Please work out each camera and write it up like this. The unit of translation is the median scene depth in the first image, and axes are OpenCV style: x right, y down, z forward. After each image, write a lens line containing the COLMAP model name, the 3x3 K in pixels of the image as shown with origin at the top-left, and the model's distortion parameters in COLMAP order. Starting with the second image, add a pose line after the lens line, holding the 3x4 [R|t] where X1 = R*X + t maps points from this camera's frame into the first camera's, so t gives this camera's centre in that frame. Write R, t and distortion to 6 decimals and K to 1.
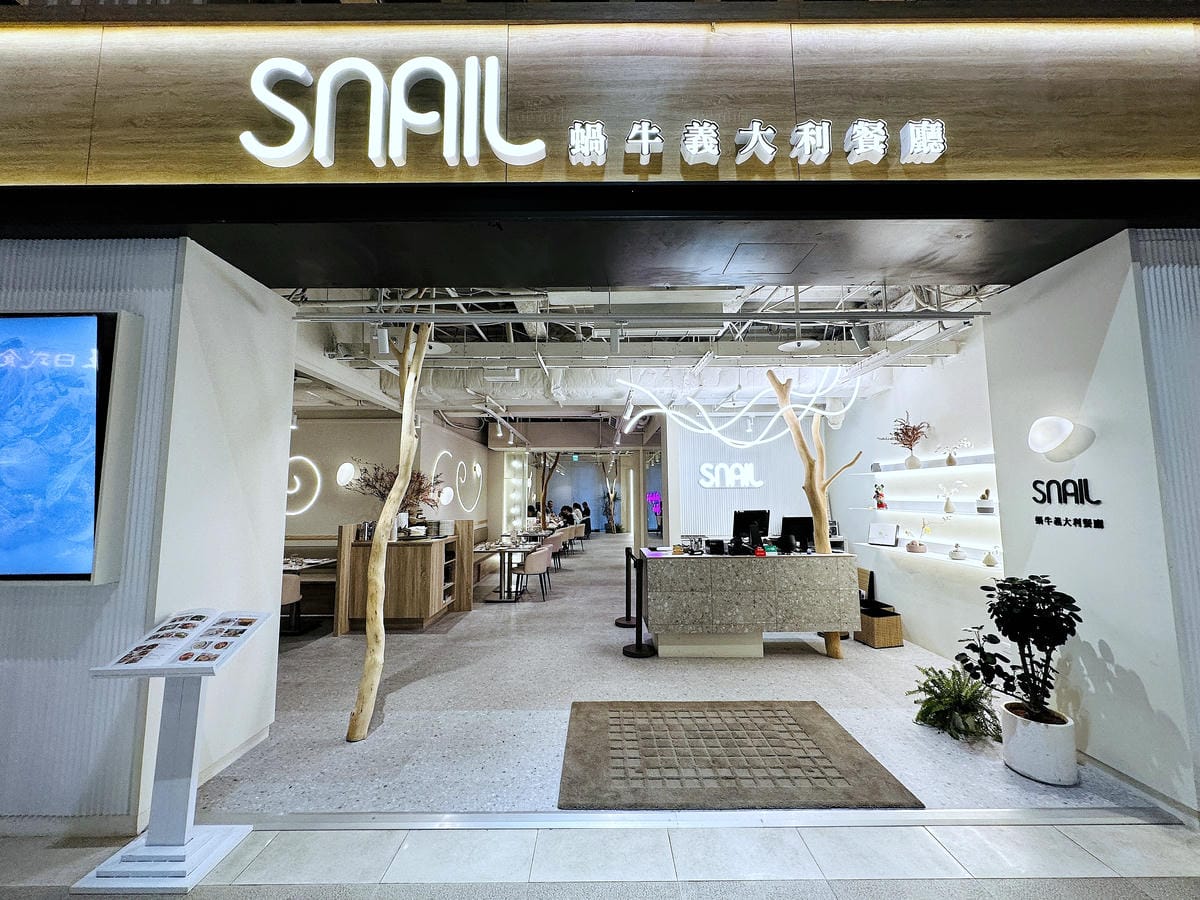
lens RADIAL K [[480.1, 0, 599.2], [0, 480.1, 449.0], [0, 0, 1]] dist [0.004417, 0.000455]
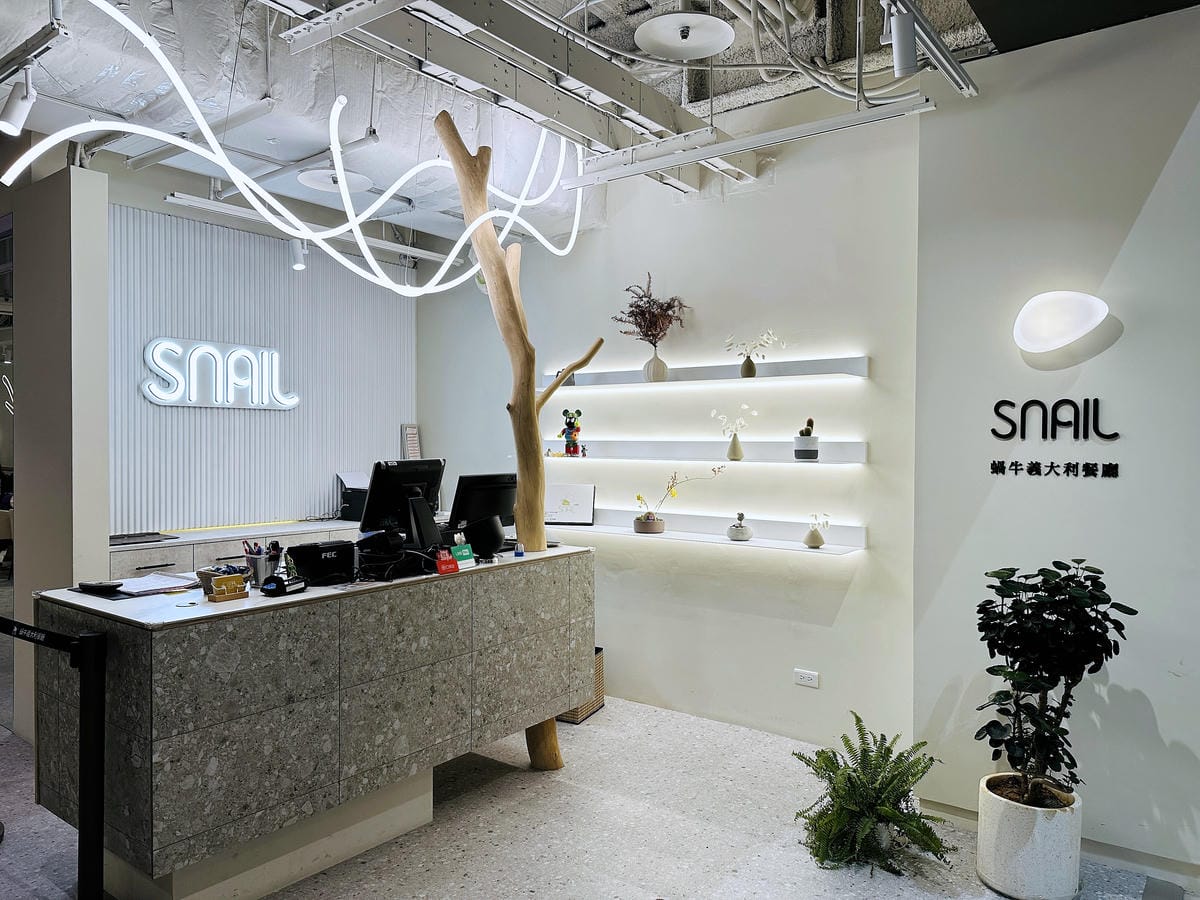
lens RADIAL K [[834.6, 0, 602.3], [0, 834.6, 450.0], [0, 0, 1]] dist [0.028139, -0.014305]
pose [[0.602909, 0.001904, 0.797808, -0.141234], [-0.086975, 0.994194, 0.063354, 0.068449], [-0.793055, -0.107586, 0.599574, 0.510056]]
